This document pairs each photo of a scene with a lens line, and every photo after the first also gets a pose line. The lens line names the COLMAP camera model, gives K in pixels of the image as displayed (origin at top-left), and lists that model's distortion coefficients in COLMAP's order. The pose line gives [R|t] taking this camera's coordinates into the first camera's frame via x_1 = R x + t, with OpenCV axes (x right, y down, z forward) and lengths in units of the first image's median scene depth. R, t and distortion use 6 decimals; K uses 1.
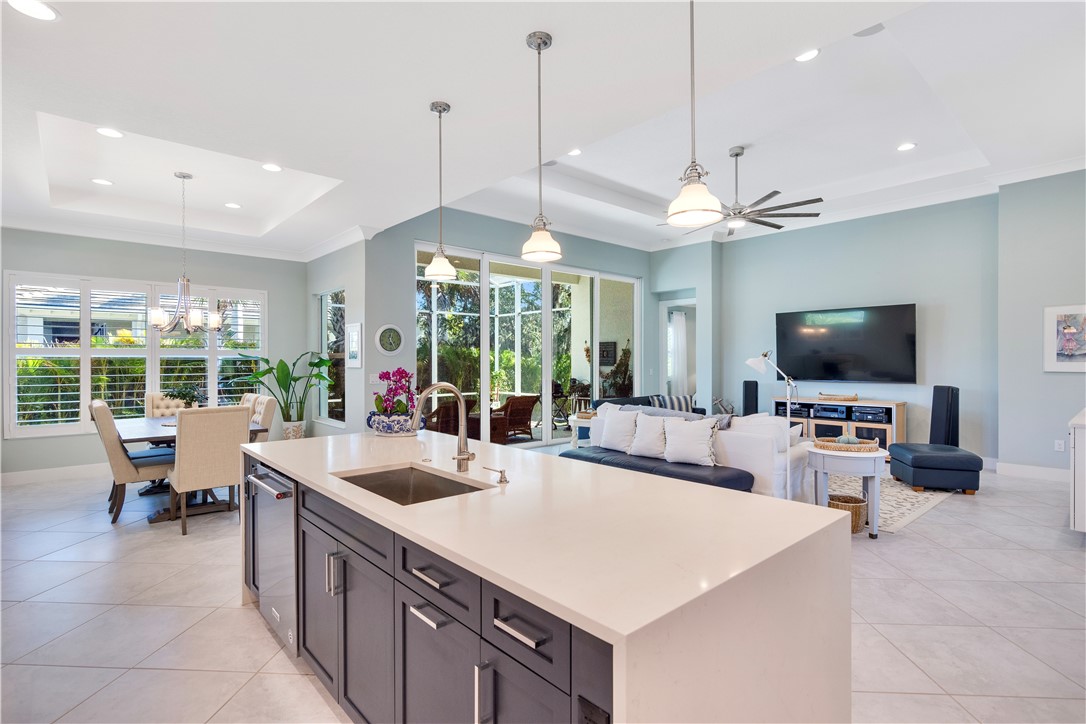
lens RADIAL K [[526.9, 0, 542.0], [0, 526.9, 363.3], [0, 0, 1]] dist [-0.006437, 0.003319]
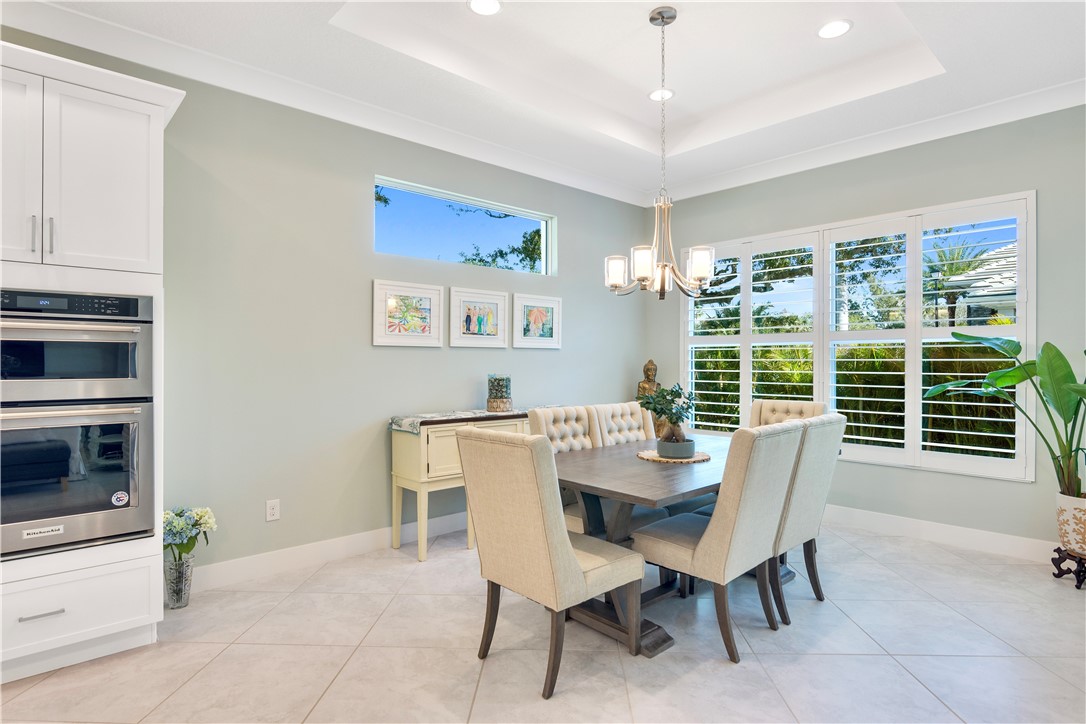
lens RADIAL K [[574.9, 0, 546.4], [0, 574.9, 359.6], [0, 0, 1]] dist [-0.004217, 0.000351]
pose [[0.027844, -0.000807, -0.999612, -0.059382], [-0.005638, 0.999984, -0.000965, 0.011182], [0.999596, 0.005663, 0.027839, 0.725194]]
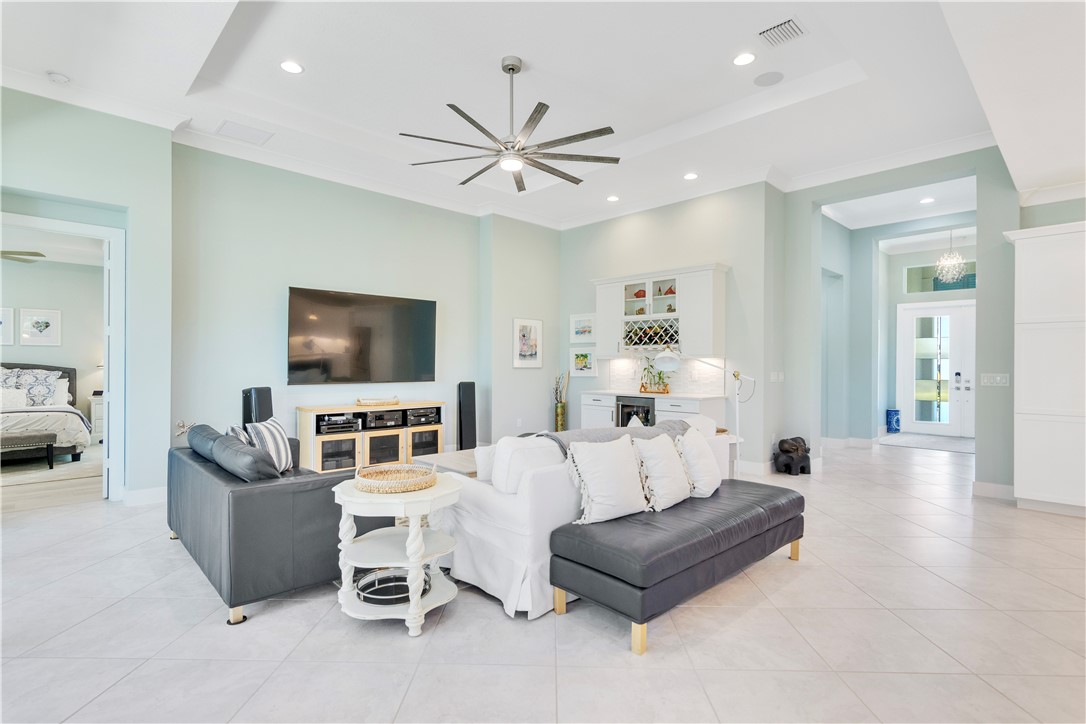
lens RADIAL K [[526.9, 0, 543.3], [0, 526.9, 369.3], [0, 0, 1]] dist [-0.006437, 0.003319]
pose [[-0.047892, -0.008122, 0.998820, -0.351602], [0.000405, 0.999967, 0.008150, 0.009393], [-0.998852, 0.000795, -0.047887, 0.984854]]
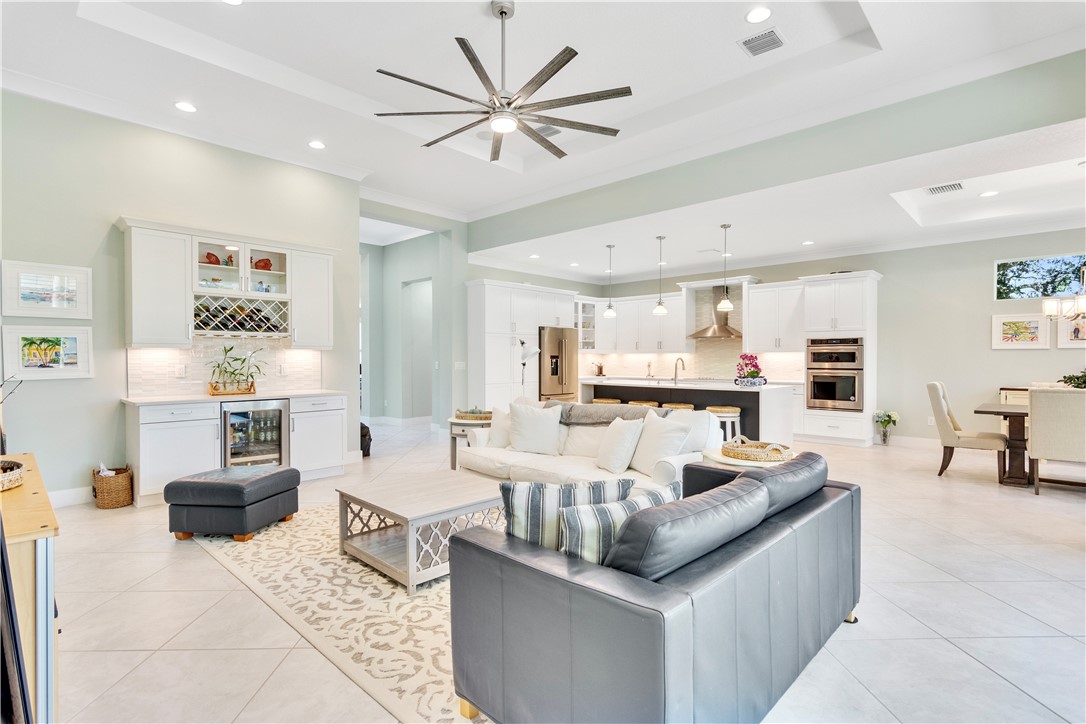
lens RADIAL K [[526.9, 0, 542.1], [0, 526.9, 363.0], [0, 0, 1]] dist [-0.006437, 0.003319]
pose [[-0.995781, 0.003339, -0.091705, 0.378091], [0.001997, 0.999890, 0.014724, 0.006751], [0.091744, 0.014478, -0.995677, 1.613965]]
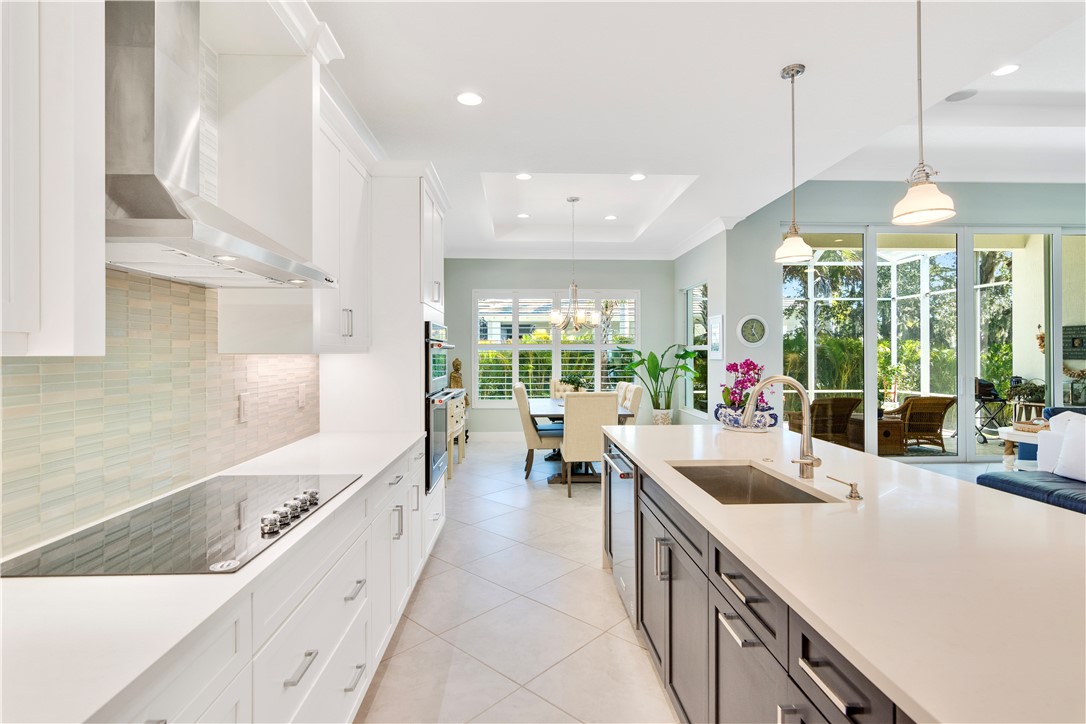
lens RADIAL K [[526.9, 0, 540.8], [0, 526.9, 351.9], [0, 0, 1]] dist [-0.006437, 0.003319]
pose [[0.772635, -0.002841, -0.634844, 0.023576], [-0.001871, 0.999975, -0.006752, 0.001055], [0.634848, 0.006405, 0.772611, 0.017315]]
